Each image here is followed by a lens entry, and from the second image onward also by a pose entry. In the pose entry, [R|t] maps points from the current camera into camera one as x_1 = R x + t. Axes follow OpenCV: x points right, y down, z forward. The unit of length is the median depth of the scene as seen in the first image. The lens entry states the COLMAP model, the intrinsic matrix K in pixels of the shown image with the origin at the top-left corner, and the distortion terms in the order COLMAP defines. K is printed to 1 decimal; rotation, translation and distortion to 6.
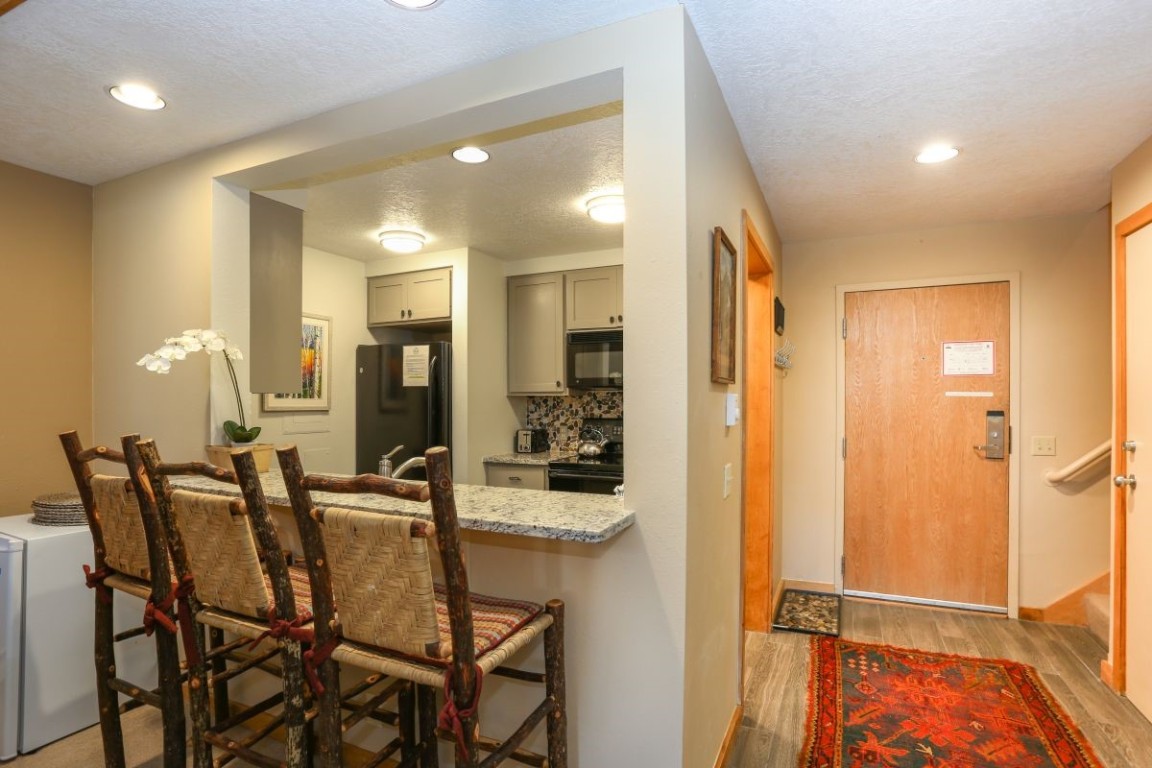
lens RADIAL K [[569.0, 0, 574.3], [0, 569.0, 392.0], [0, 0, 1]] dist [-0.052805, 0.025438]
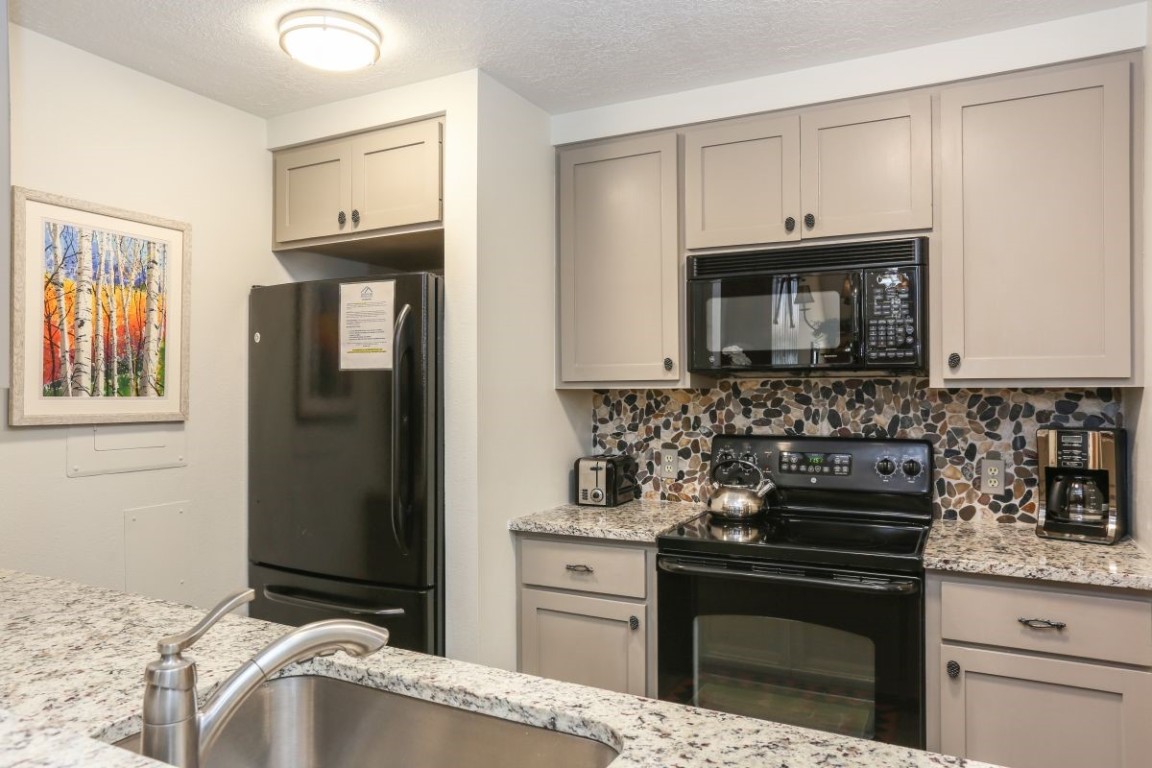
lens RADIAL K [[786.4, 0, 598.8], [0, 786.4, 371.3], [0, 0, 1]] dist [-0.002321, -0.000386]
pose [[0.999721, -0.001615, -0.023574, -0.068725], [0.001366, 0.999943, -0.010599, -0.001525], [0.023590, 0.010563, 0.999666, 0.336412]]
